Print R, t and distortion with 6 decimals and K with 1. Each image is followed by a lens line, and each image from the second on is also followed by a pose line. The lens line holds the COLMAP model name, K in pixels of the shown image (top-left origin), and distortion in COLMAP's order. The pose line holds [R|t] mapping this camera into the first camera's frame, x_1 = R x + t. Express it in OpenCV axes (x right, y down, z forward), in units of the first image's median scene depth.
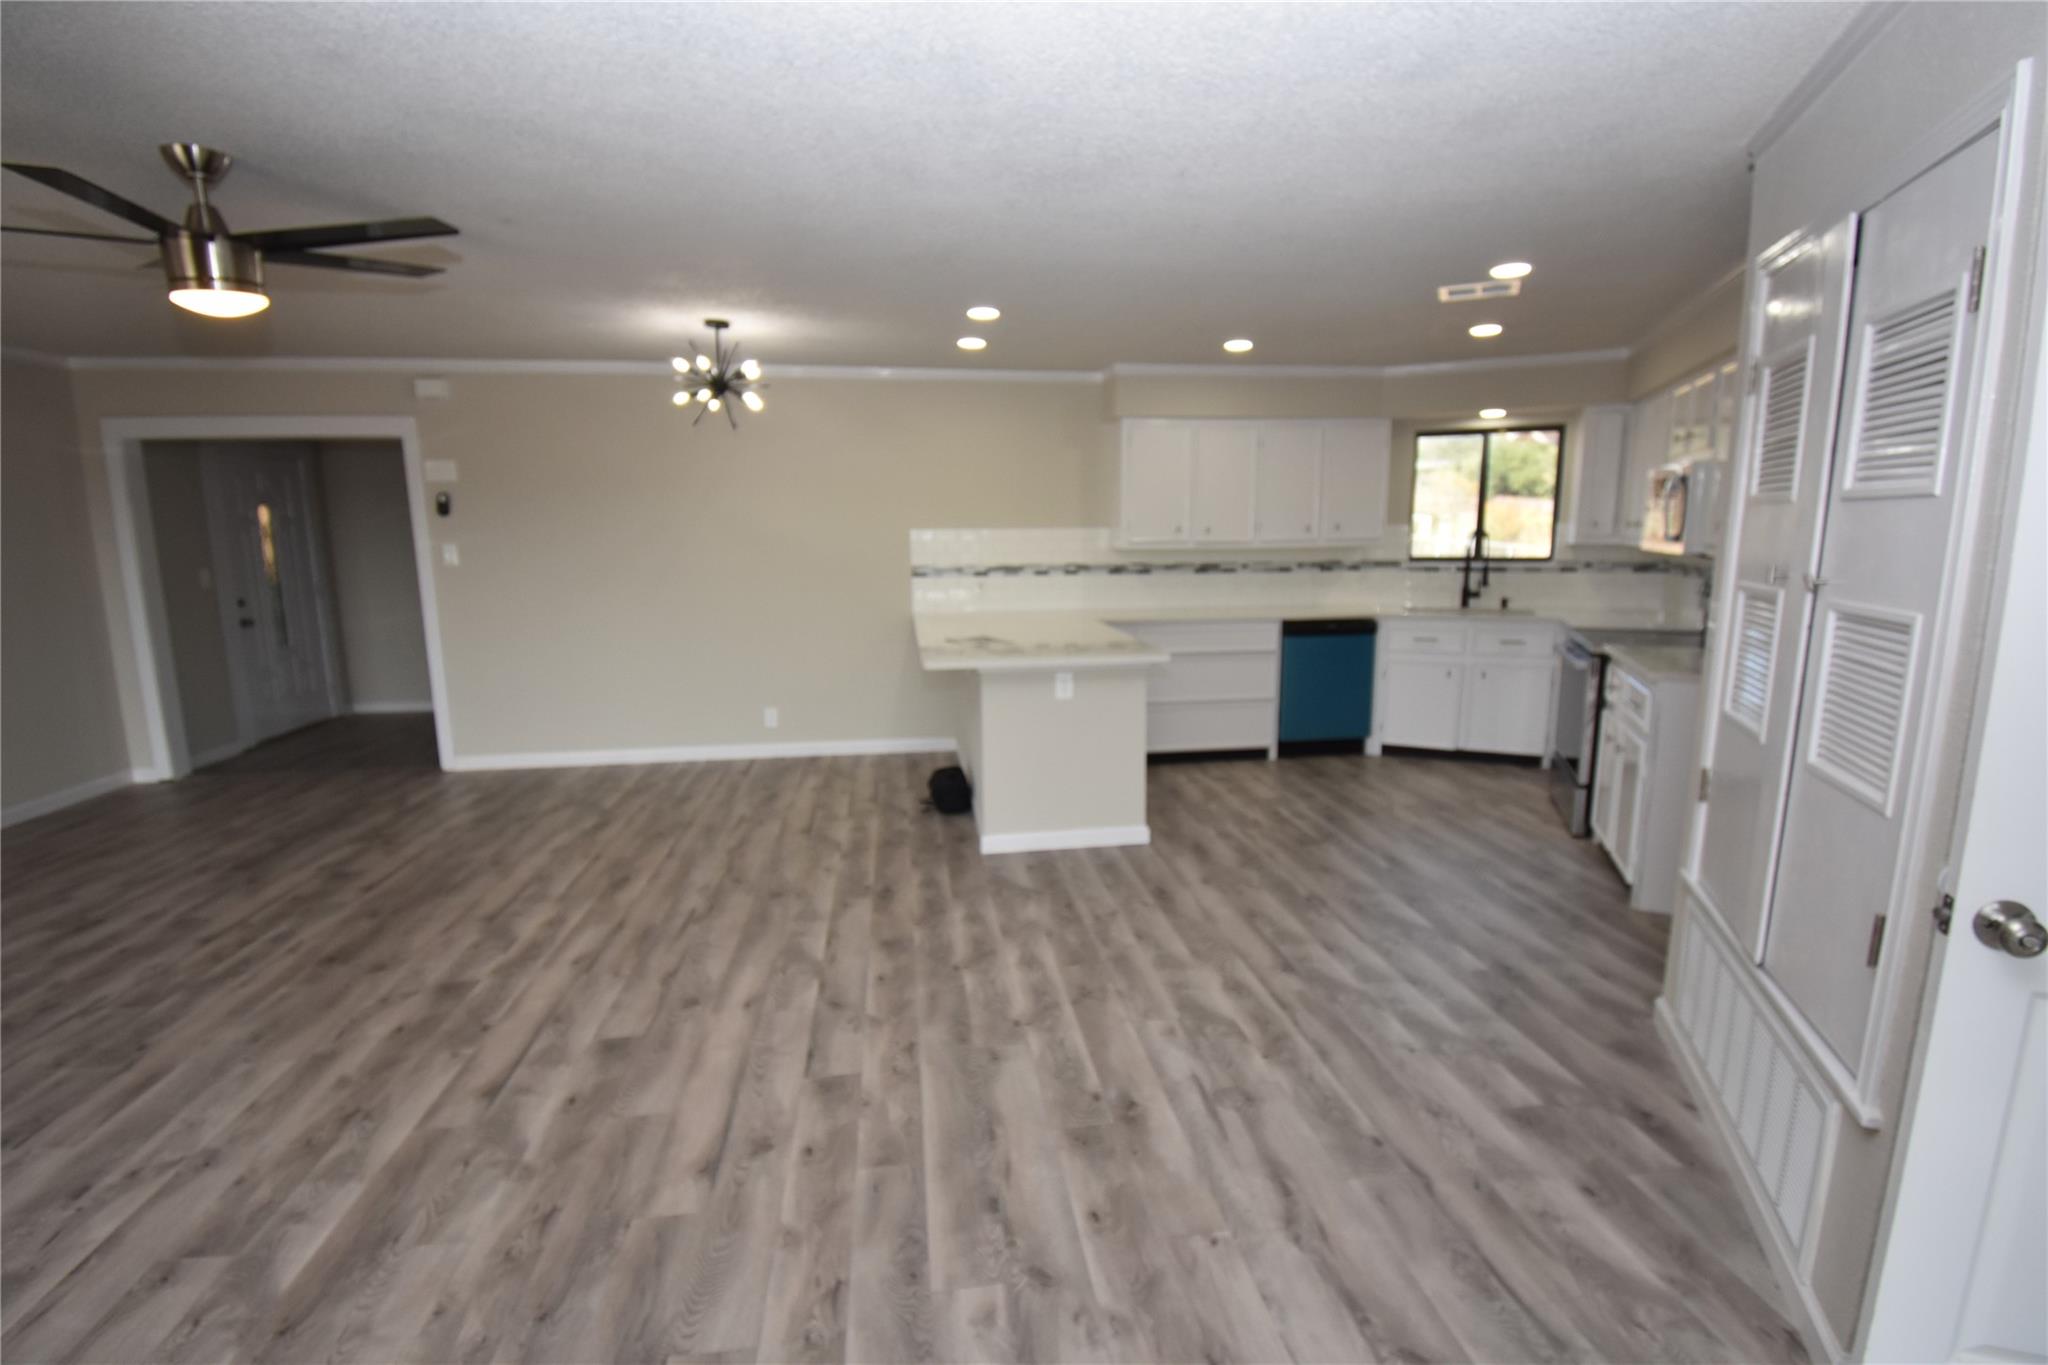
lens RADIAL K [[919.6, 0, 1024.0], [0, 919.6, 682.5], [0, 0, 1]] dist [0.032037, -0.032678]
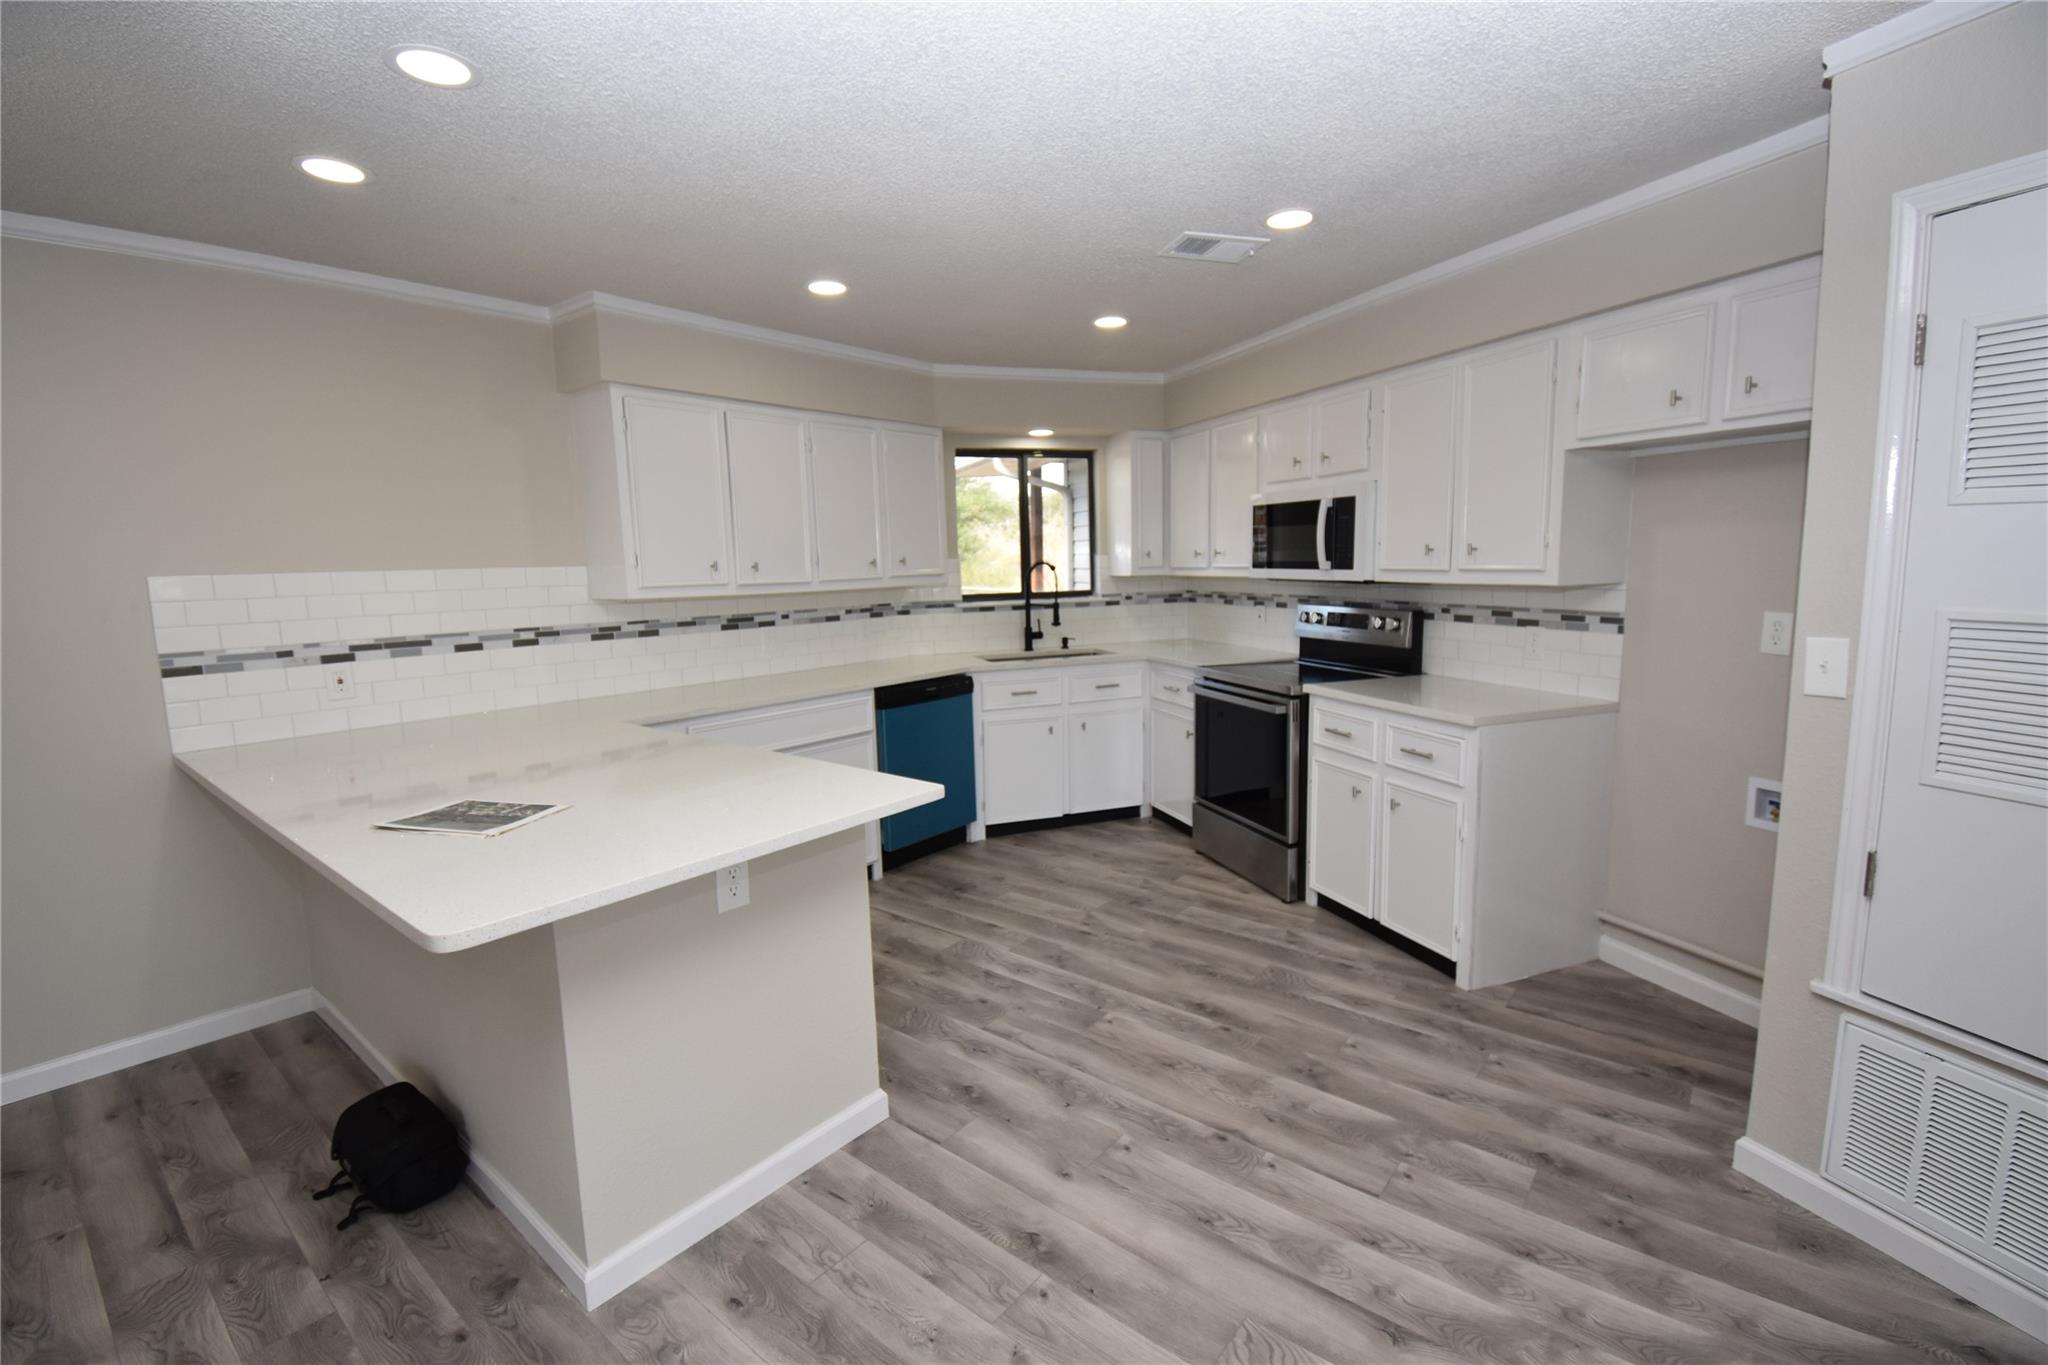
lens RADIAL K [[903.4, 0, 1024.0], [0, 903.4, 682.5], [0, 0, 1]] dist [0.027831, -0.030285]
pose [[0.737213, -0.101499, 0.667993, -0.111192], [0.131197, 0.991339, 0.005838, -0.060731], [-0.662800, 0.083335, 0.744145, 0.391845]]
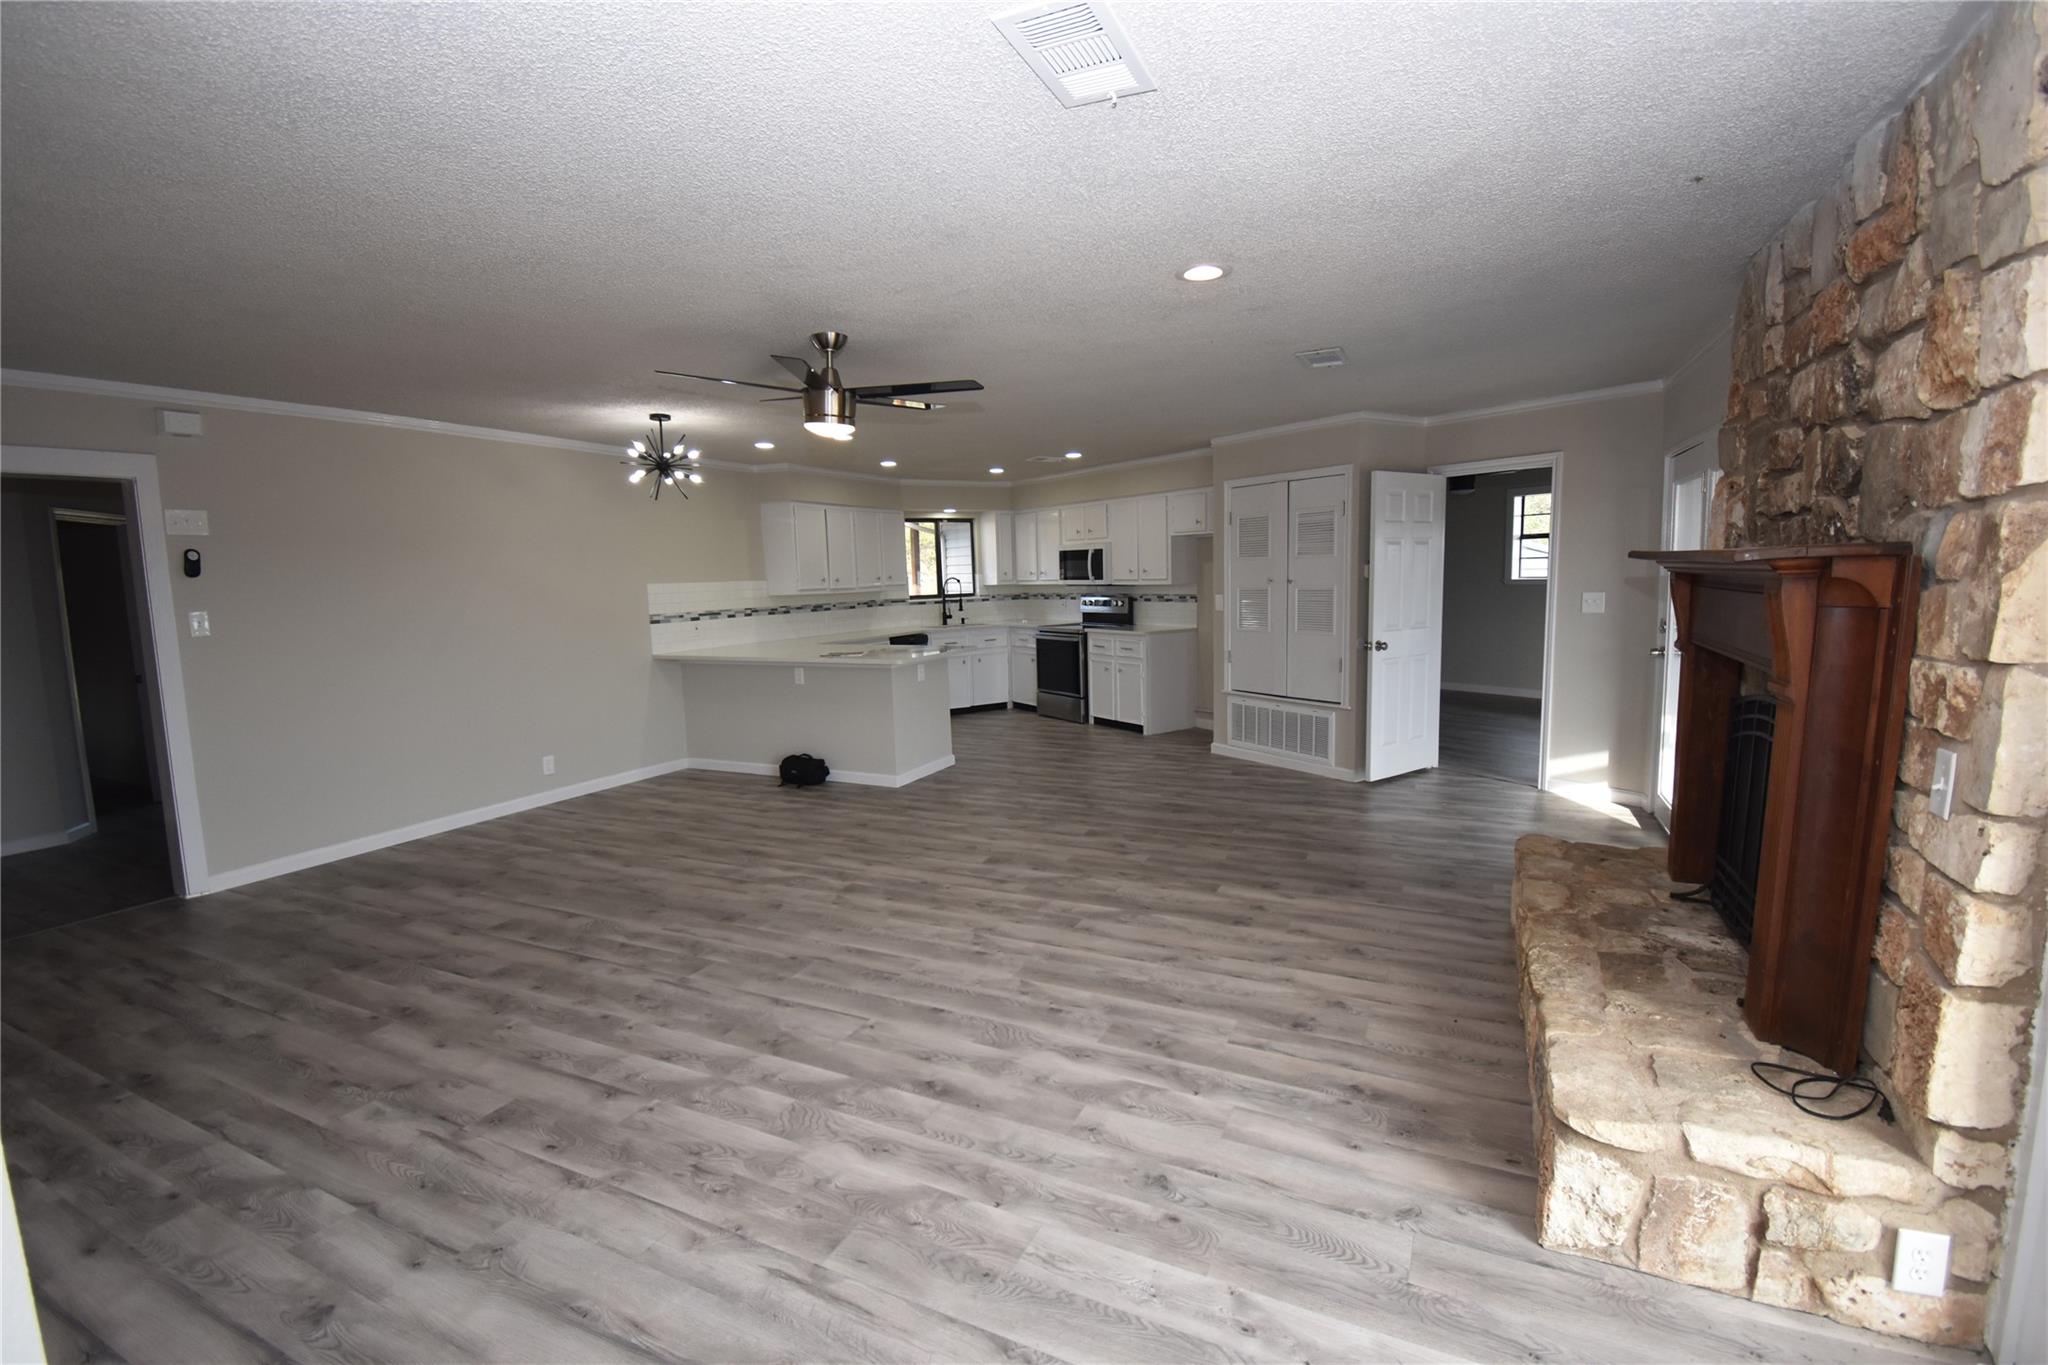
lens RADIAL K [[919.6, 0, 1024.0], [0, 919.6, 682.5], [0, 0, 1]] dist [0.032037, -0.032678]
pose [[0.556767, -0.106519, 0.823811, -0.873695], [0.163604, 0.986380, 0.016968, 0.017128], [-0.814398, 0.125331, 0.566611, -0.041302]]
